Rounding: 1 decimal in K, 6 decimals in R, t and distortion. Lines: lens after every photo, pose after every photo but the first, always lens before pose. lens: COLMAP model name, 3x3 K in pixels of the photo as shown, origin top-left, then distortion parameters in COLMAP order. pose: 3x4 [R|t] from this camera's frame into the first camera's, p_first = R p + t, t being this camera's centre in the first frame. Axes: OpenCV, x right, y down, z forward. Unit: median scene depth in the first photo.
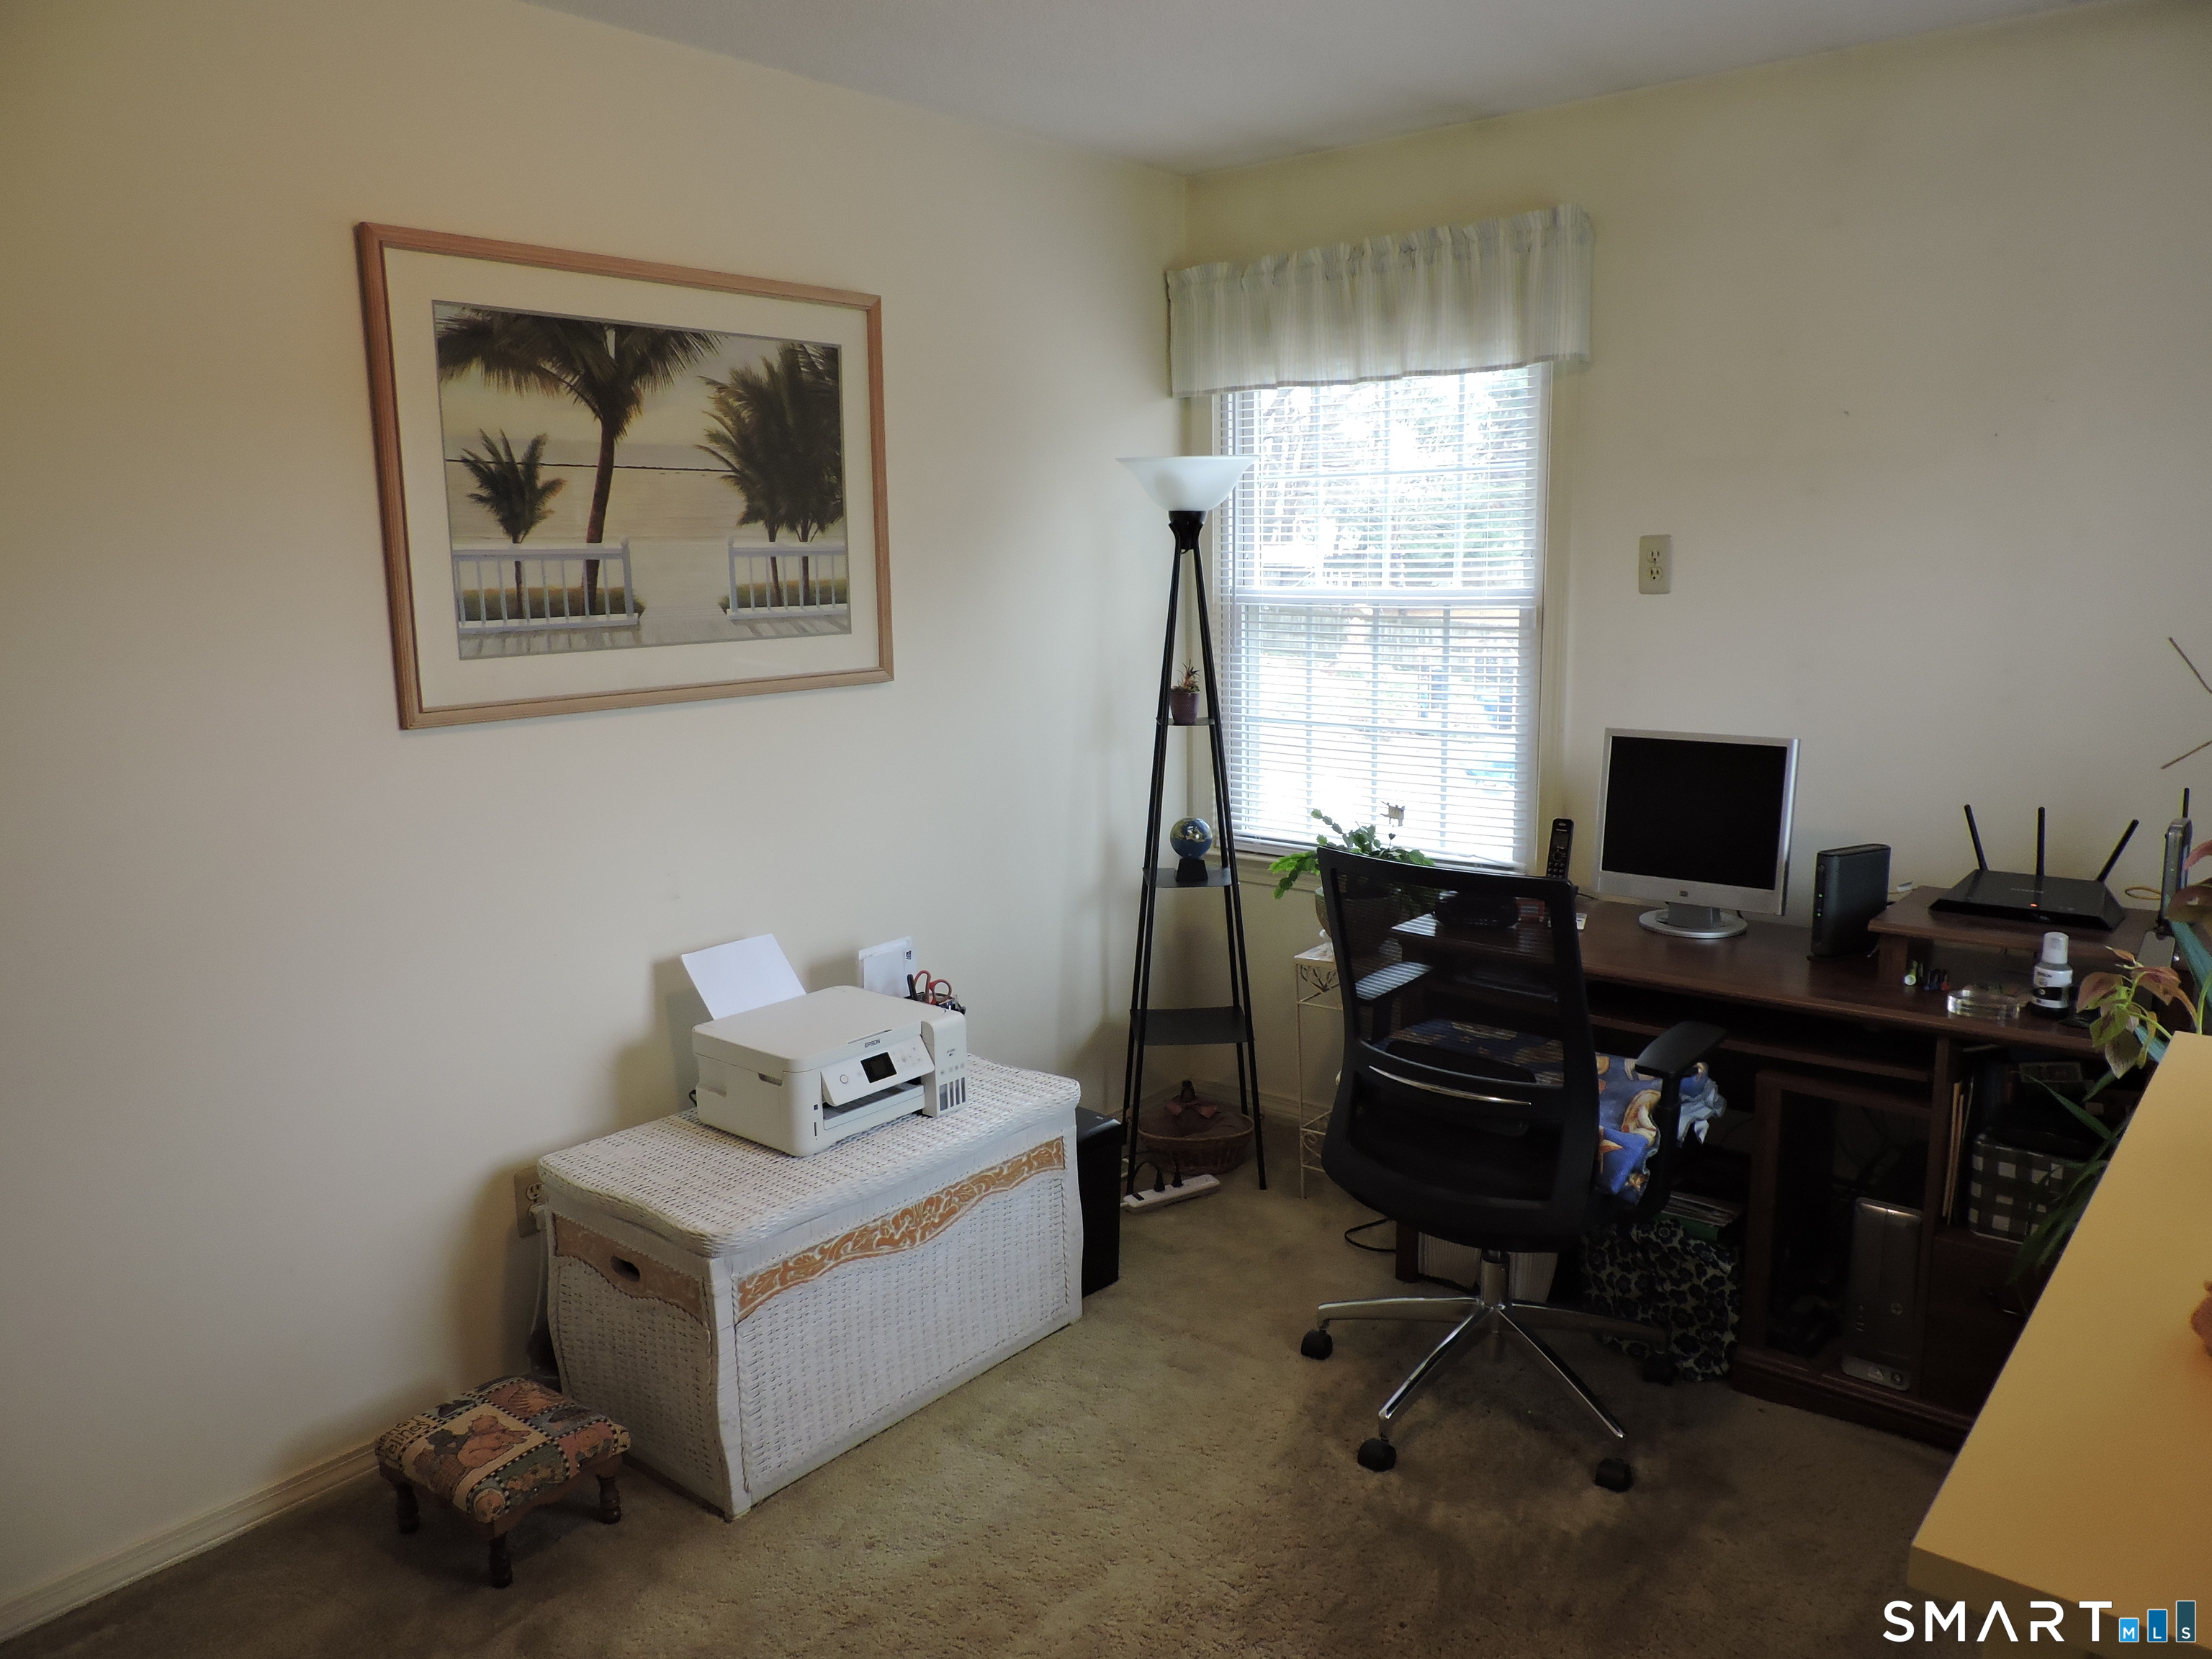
lens RADIAL K [[1577.3, 0, 1111.1], [0, 1577.3, 827.6], [0, 0, 1]] dist [-0.017940, 0.000772]
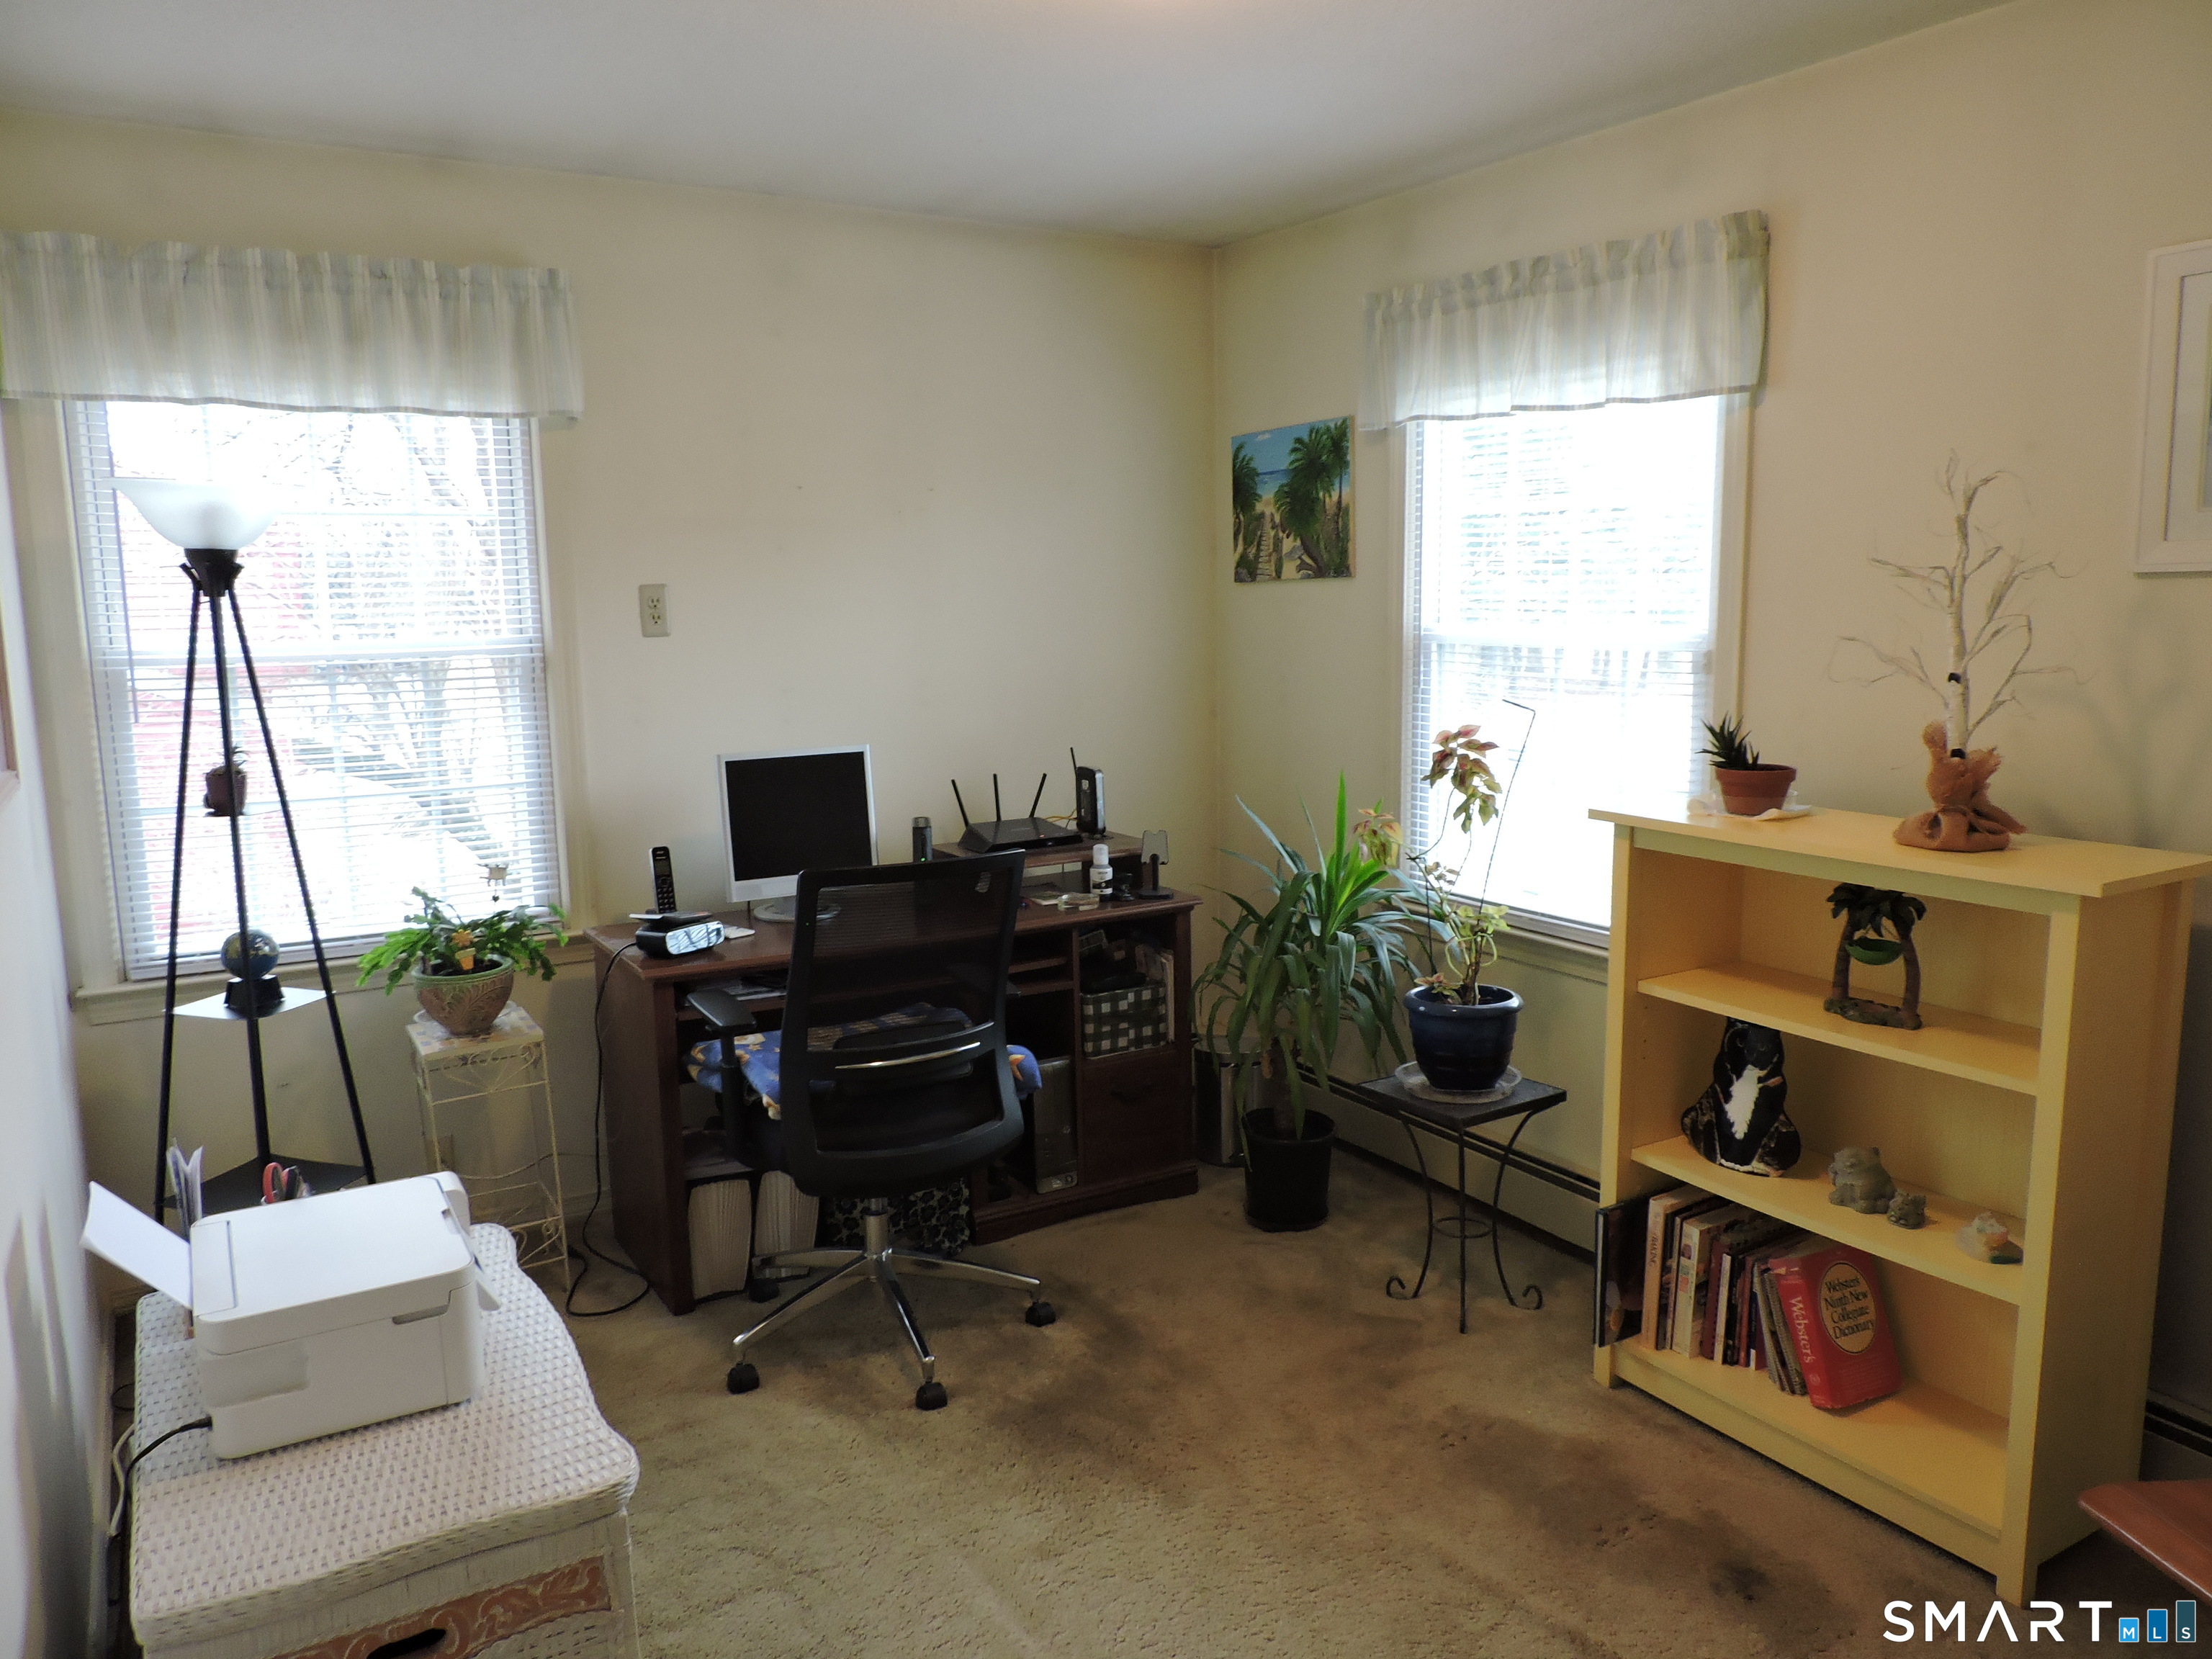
lens RADIAL K [[1577.3, 0, 1111.1], [0, 1577.3, 827.6], [0, 0, 1]] dist [-0.017940, 0.000772]
pose [[0.330866, -0.132167, 0.934377, -0.606353], [0.169507, 0.982363, 0.078931, -0.050719], [-0.928329, 0.132268, 0.347434, 0.340801]]
